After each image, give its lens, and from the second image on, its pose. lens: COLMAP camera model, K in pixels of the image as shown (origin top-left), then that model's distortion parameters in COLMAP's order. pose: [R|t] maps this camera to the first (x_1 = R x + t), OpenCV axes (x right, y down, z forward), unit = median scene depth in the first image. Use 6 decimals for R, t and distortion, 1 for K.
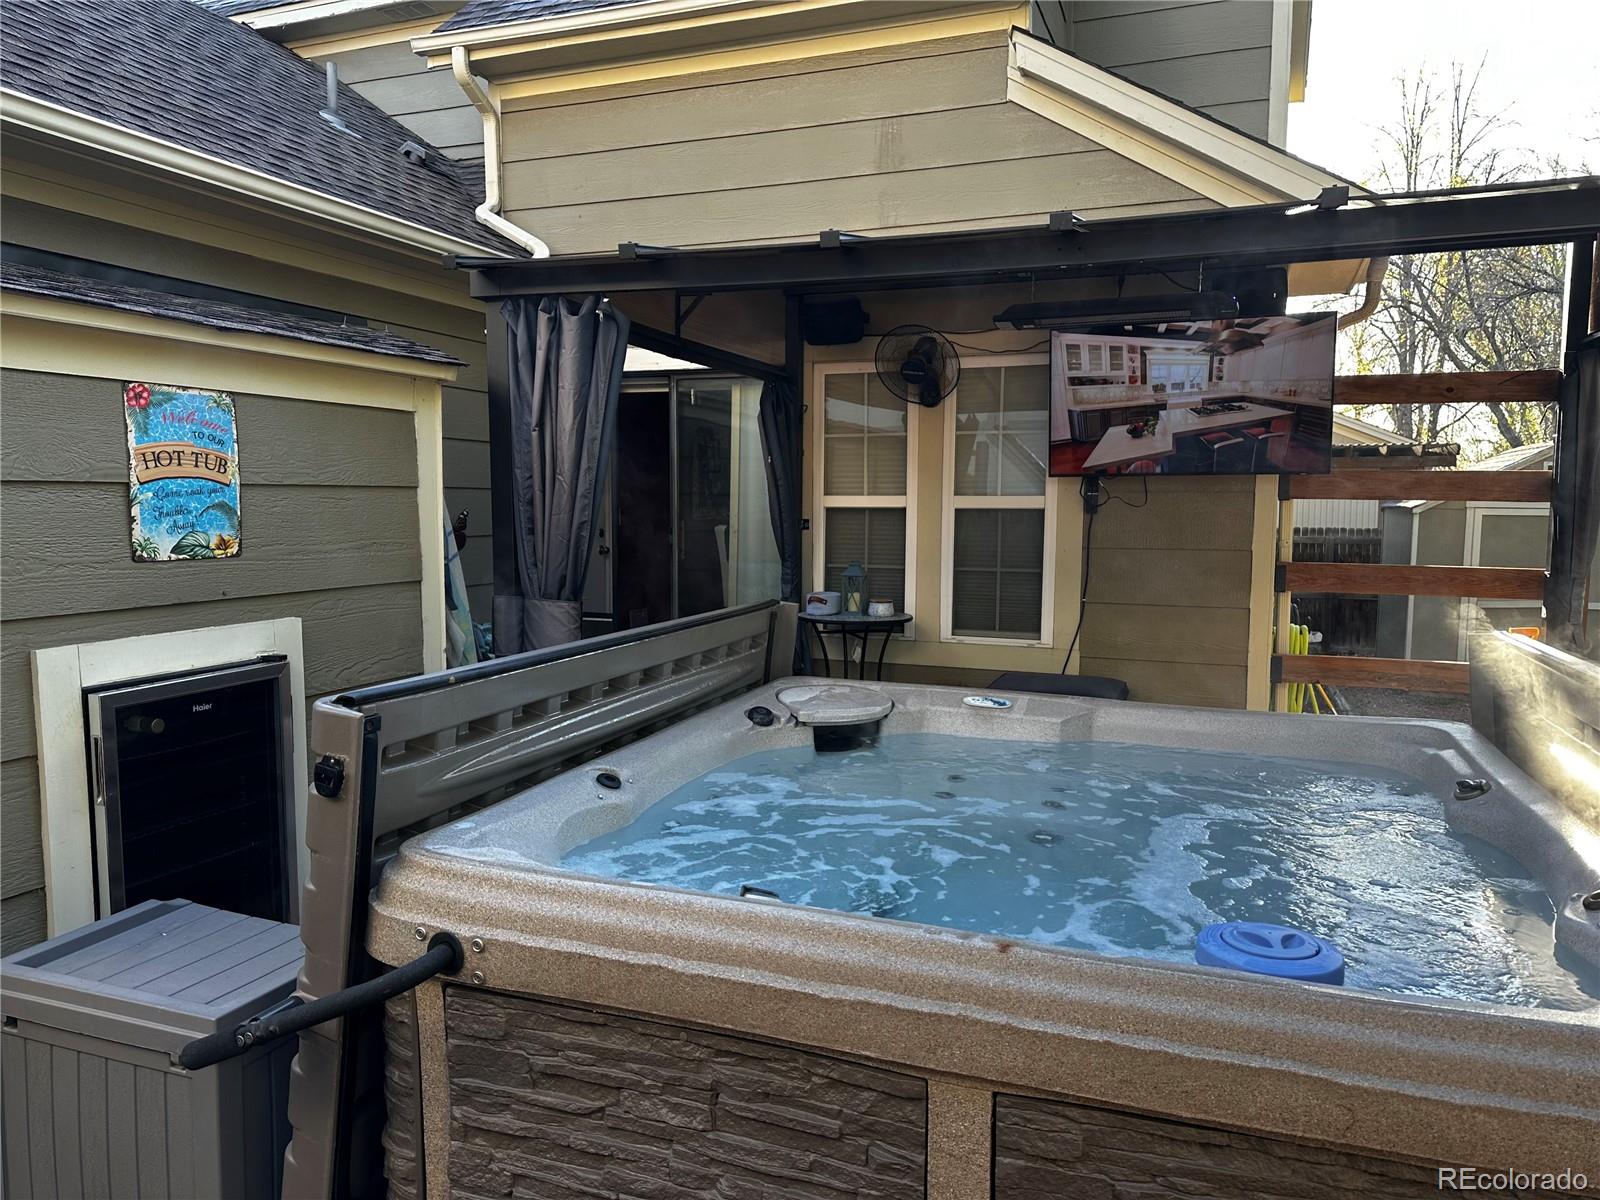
lens RADIAL K [[1142.9, 0, 800.0], [0, 1142.9, 600.0], [0, 0, 1]] dist [0.102062, -0.148813]
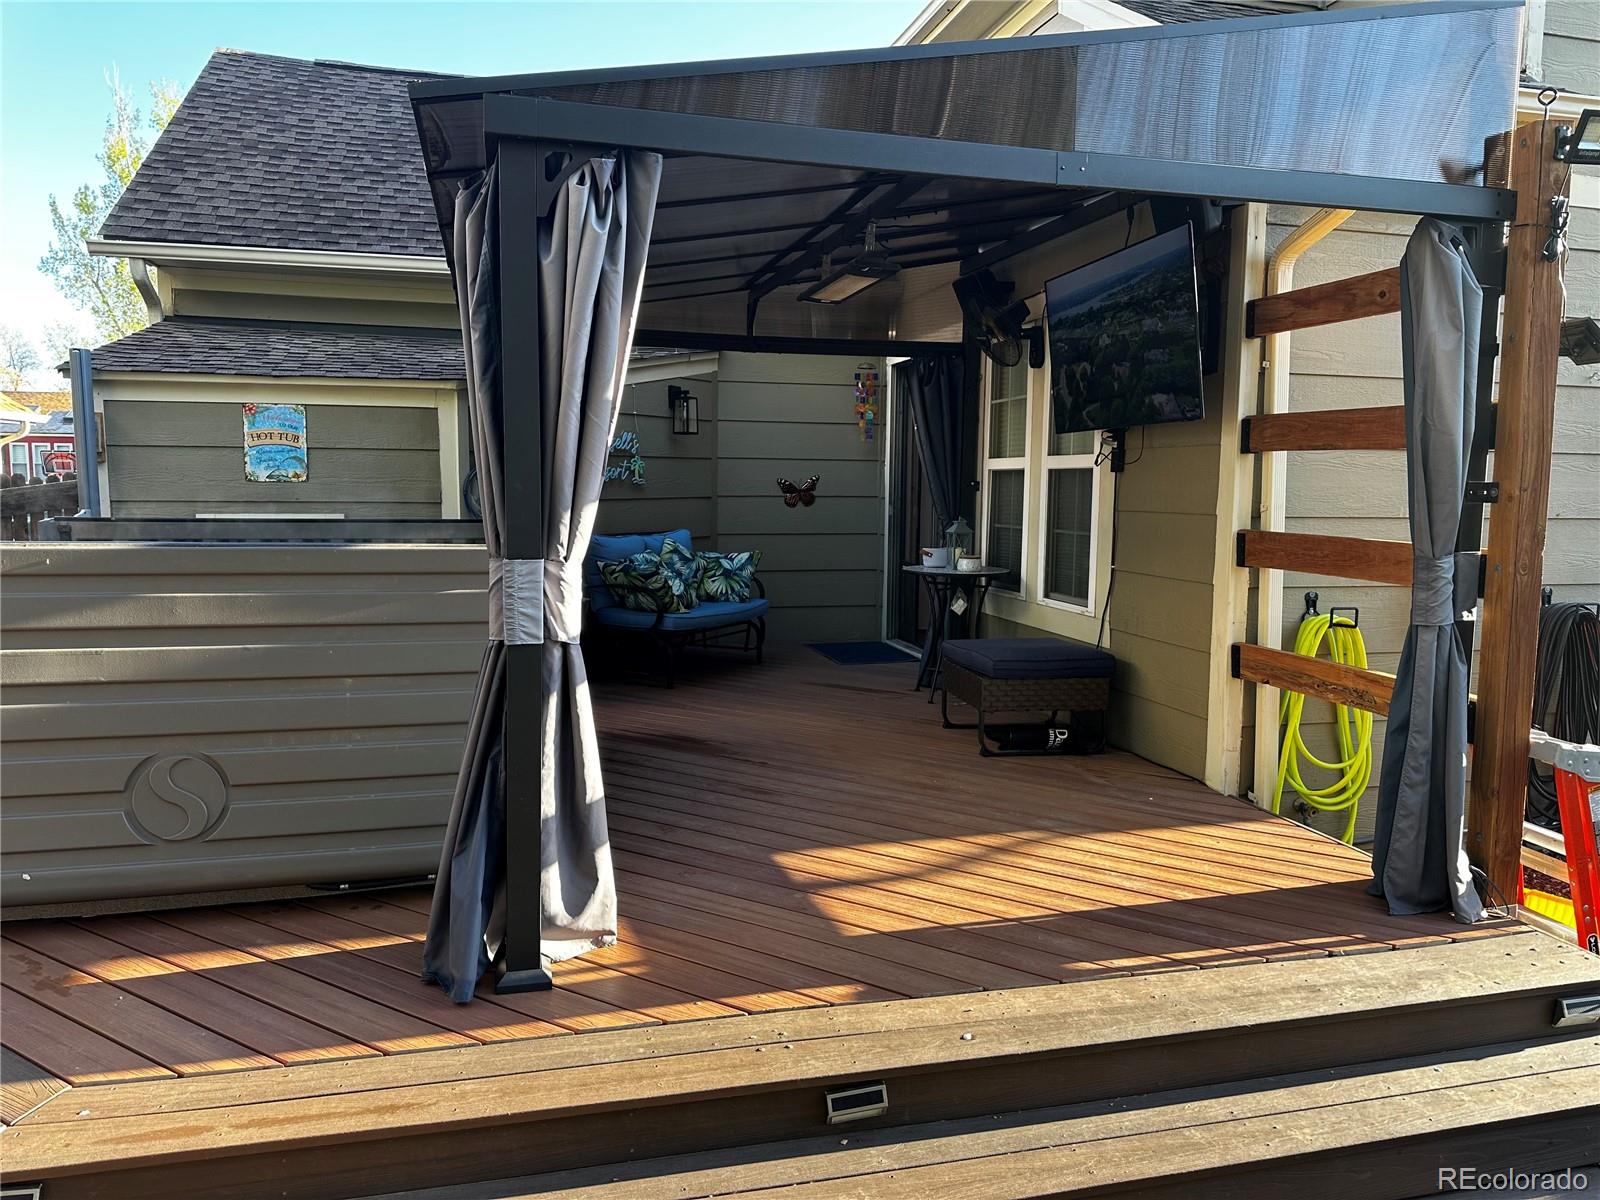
lens RADIAL K [[1142.9, 0, 800.0], [0, 1142.9, 600.0], [0, 0, 1]] dist [0.102062, -0.148813]
pose [[0.546451, 0.085118, -0.833155, 1.805781], [-0.079762, 0.995589, 0.049399, 0.000785], [0.833684, 0.039460, 0.550830, 0.597069]]
